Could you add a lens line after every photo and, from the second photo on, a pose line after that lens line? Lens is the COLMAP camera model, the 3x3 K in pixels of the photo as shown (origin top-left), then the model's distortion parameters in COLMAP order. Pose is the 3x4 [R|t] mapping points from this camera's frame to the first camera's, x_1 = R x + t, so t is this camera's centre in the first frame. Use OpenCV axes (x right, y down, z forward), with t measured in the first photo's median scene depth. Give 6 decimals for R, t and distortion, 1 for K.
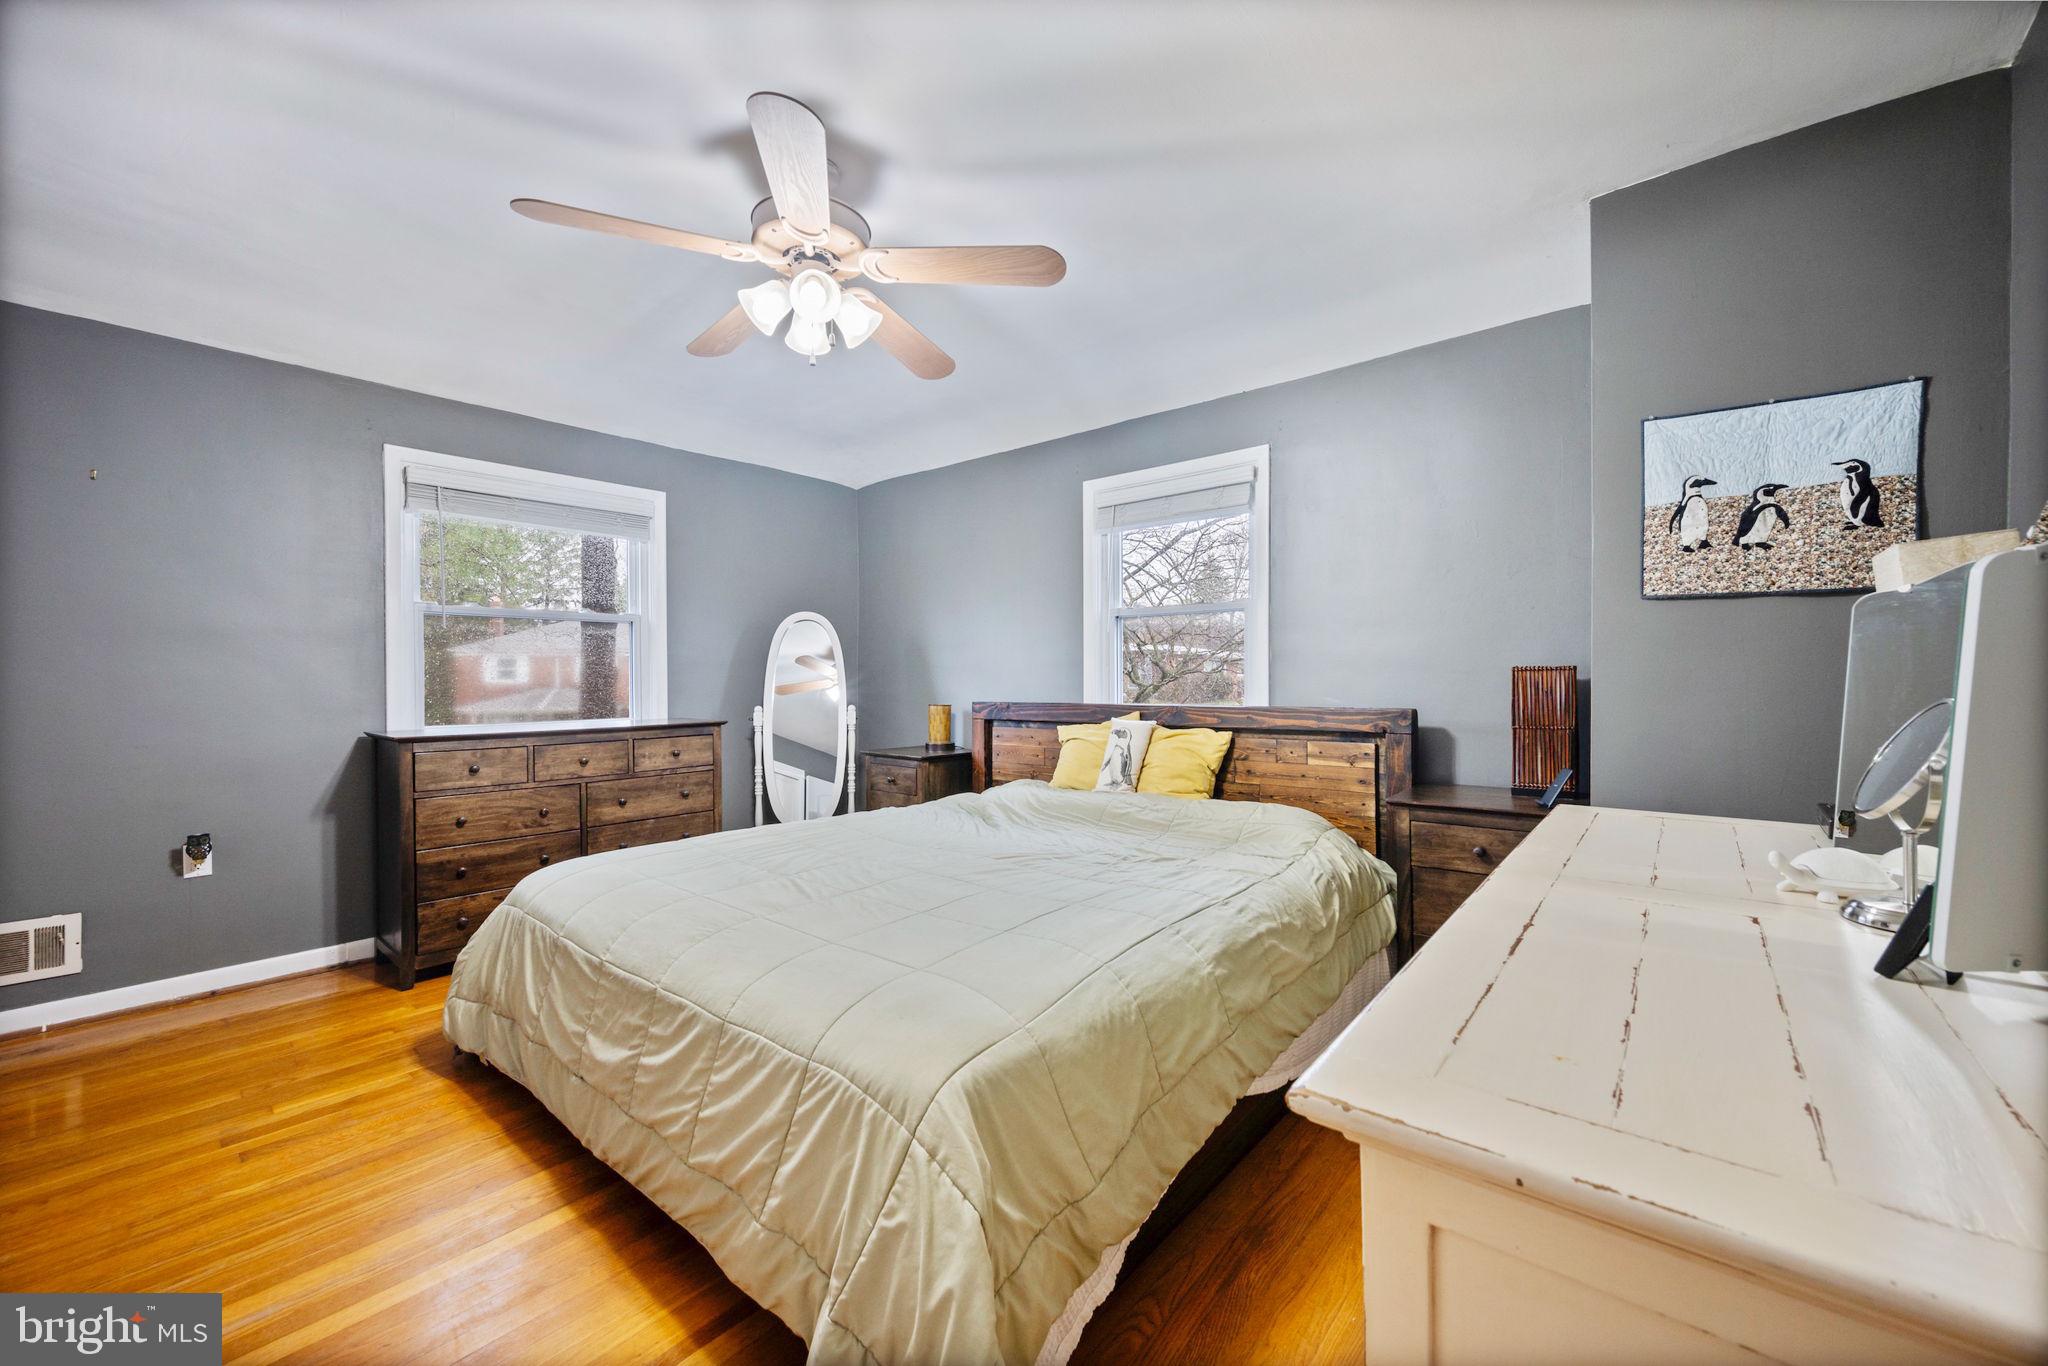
lens RADIAL K [[800.7, 0, 1038.2], [0, 800.7, 677.6], [0, 0, 1]] dist [0.001385, -0.000089]
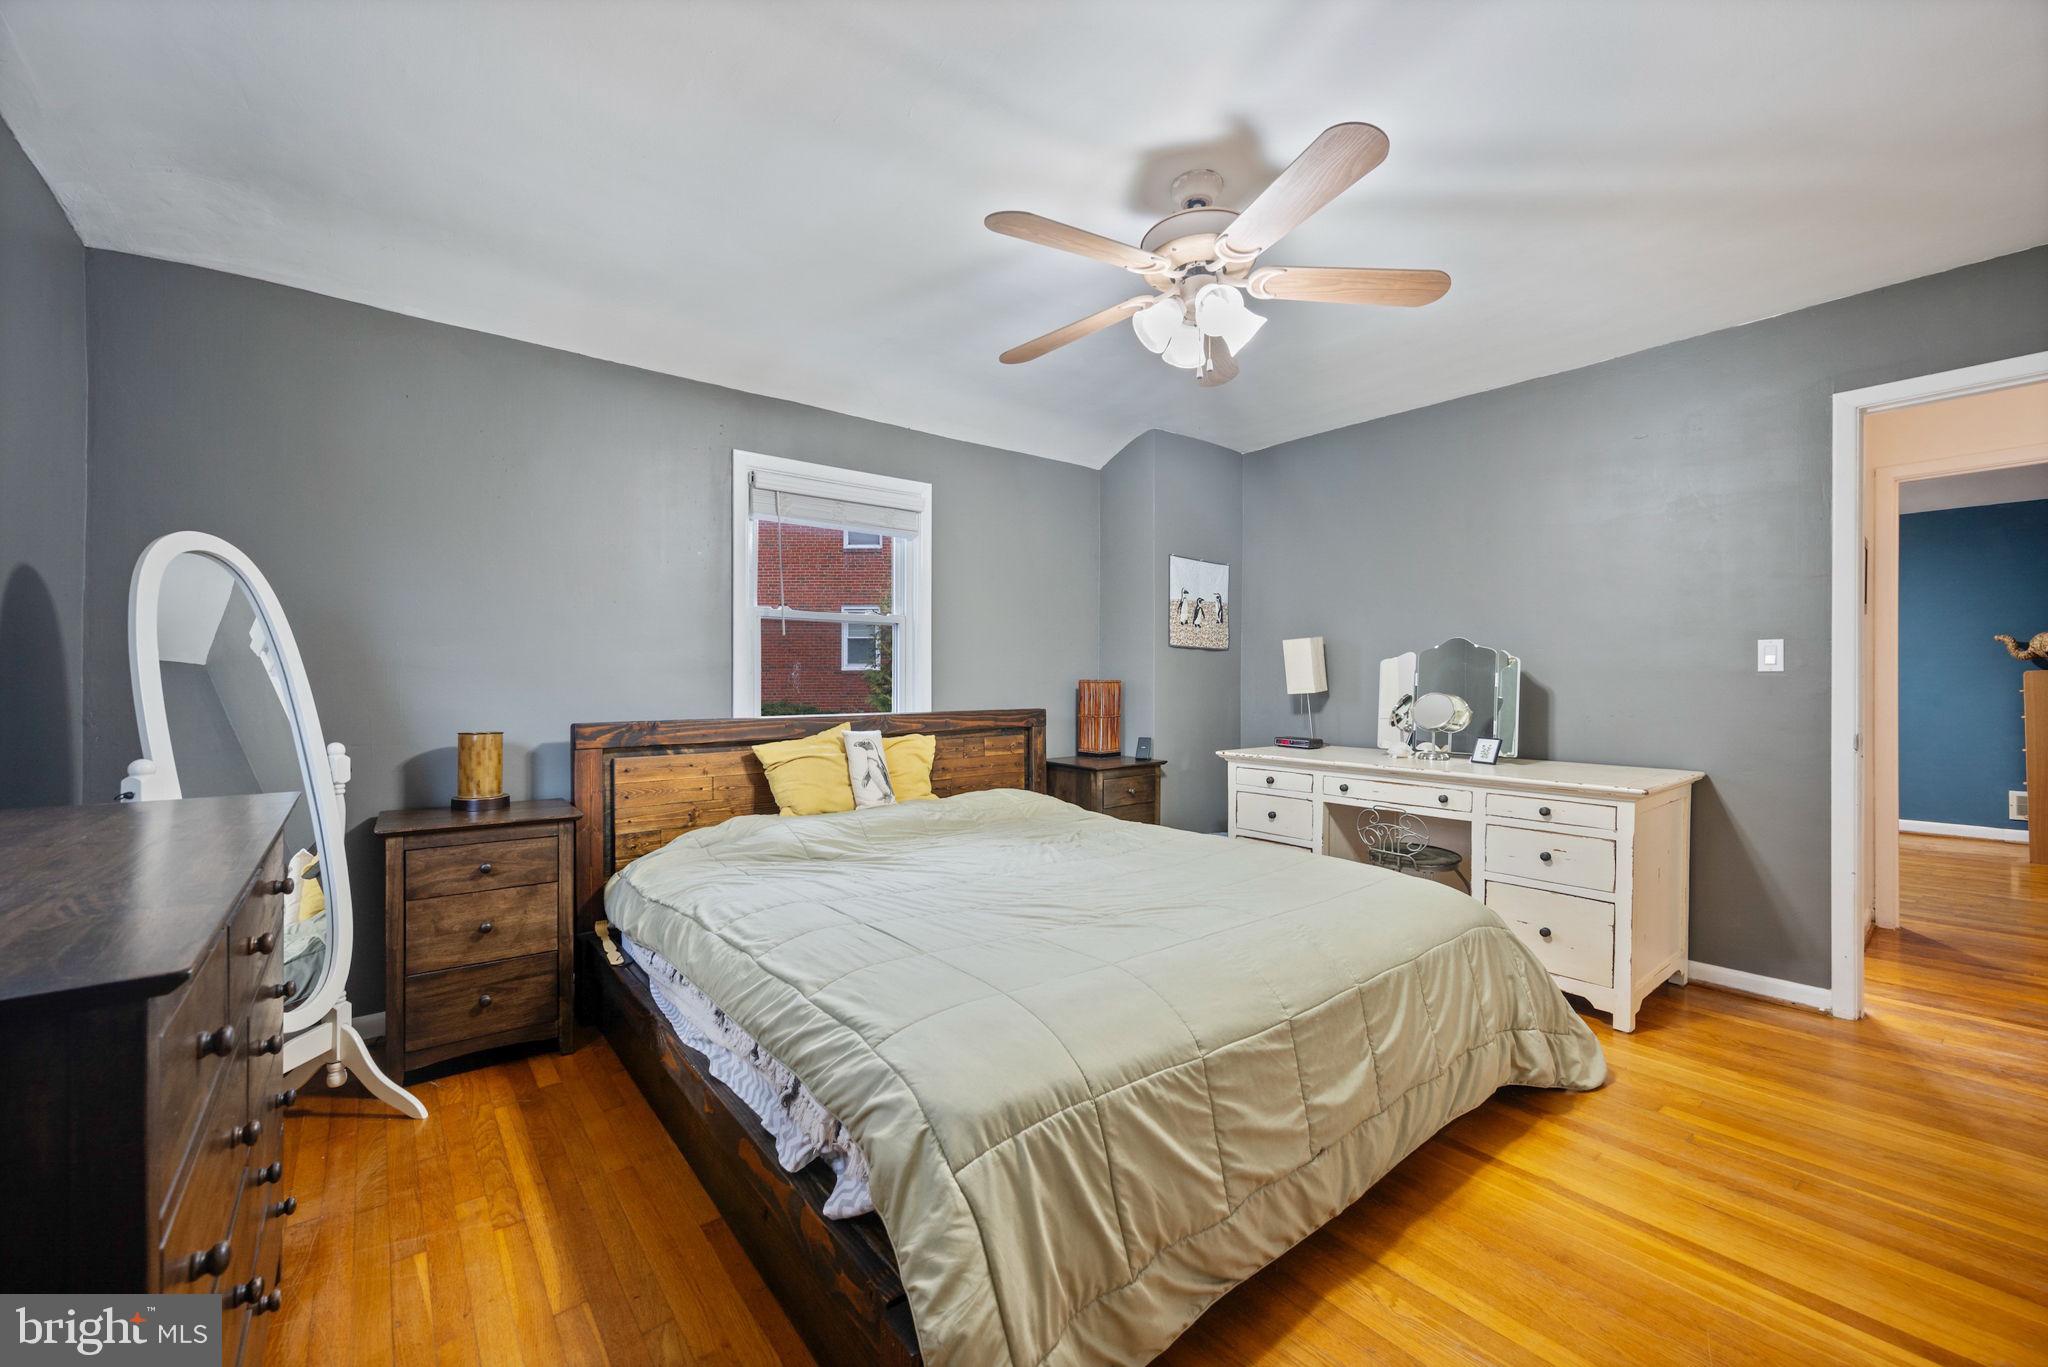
lens RADIAL K [[800.7, 0, 1038.0], [0, 800.7, 689.4], [0, 0, 1]] dist [0.001385, -0.000089]
pose [[0.192302, -0.000324, 0.981336, -1.227956], [0.003329, 0.999994, -0.000322, 0.006105], [-0.981330, 0.003329, 0.192302, 0.949606]]
